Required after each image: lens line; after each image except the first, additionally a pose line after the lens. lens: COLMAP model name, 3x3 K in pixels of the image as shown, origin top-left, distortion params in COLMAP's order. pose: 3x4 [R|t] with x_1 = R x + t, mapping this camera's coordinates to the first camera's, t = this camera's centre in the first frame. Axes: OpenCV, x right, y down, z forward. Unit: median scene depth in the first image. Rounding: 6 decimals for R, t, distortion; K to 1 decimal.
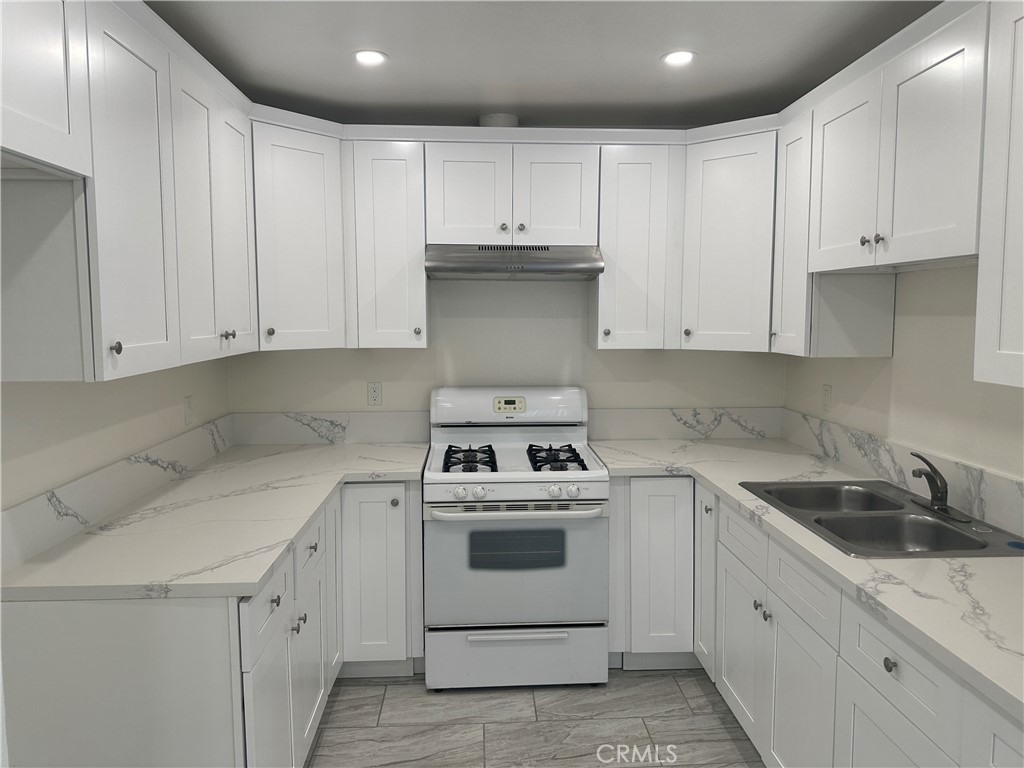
lens RADIAL K [[725.9, 0, 499.7], [0, 725.9, 374.5], [0, 0, 1]] dist [0.066759, -0.097487]
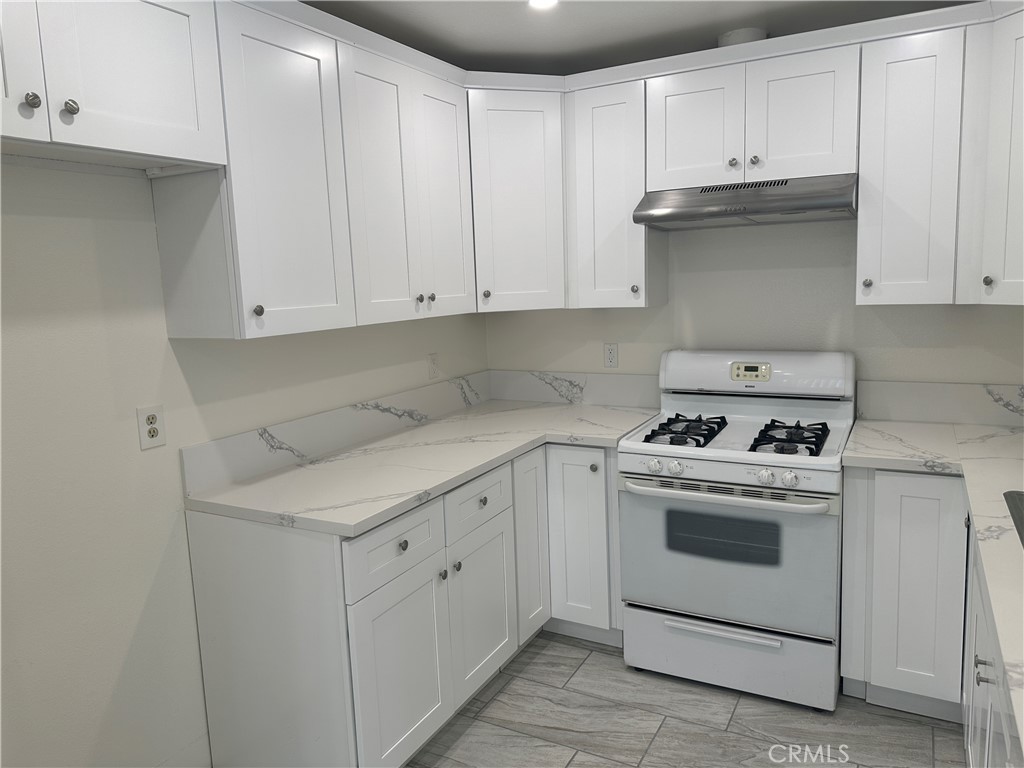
lens RADIAL K [[725.9, 0, 501.9], [0, 725.9, 380.6], [0, 0, 1]] dist [0.066759, -0.097487]
pose [[0.848656, 0.043282, -0.527172, 0.256525], [-0.008584, 0.997642, 0.068090, -0.004724], [0.528876, -0.053260, 0.847026, 0.127071]]
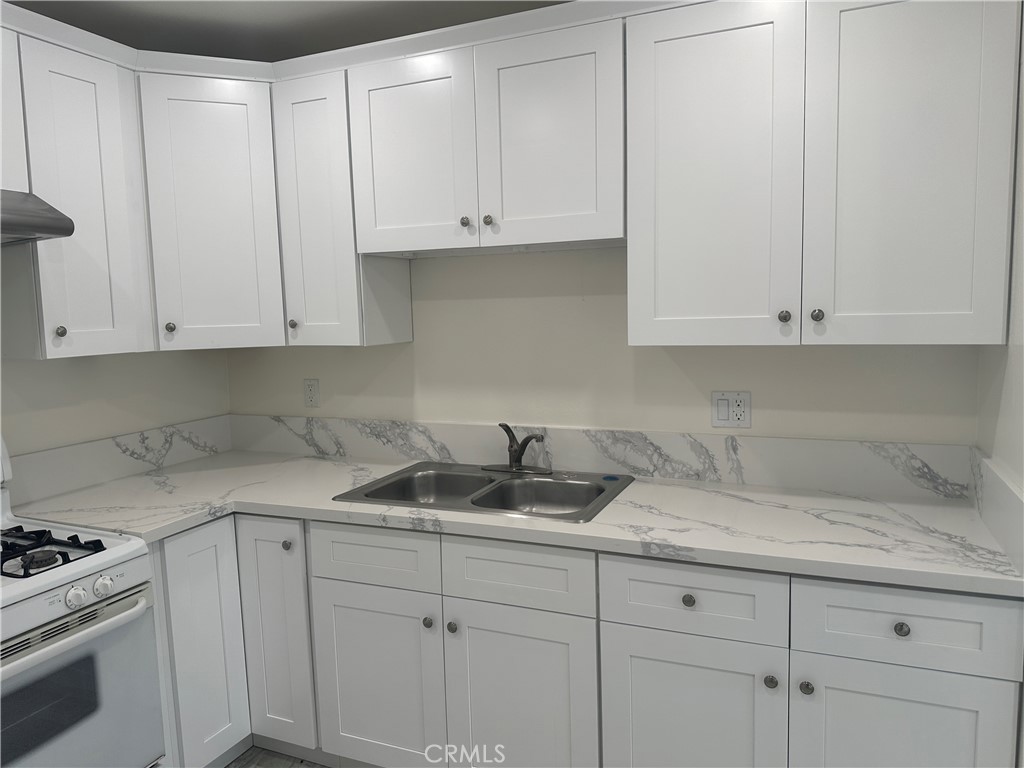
lens RADIAL K [[725.9, 0, 521.7], [0, 725.9, 378.1], [0, 0, 1]] dist [0.066759, -0.097487]
pose [[0.414567, -0.099591, 0.904553, -0.296381], [0.102249, 0.992797, 0.062445, -0.018275], [-0.904256, 0.066602, 0.421764, 0.400567]]
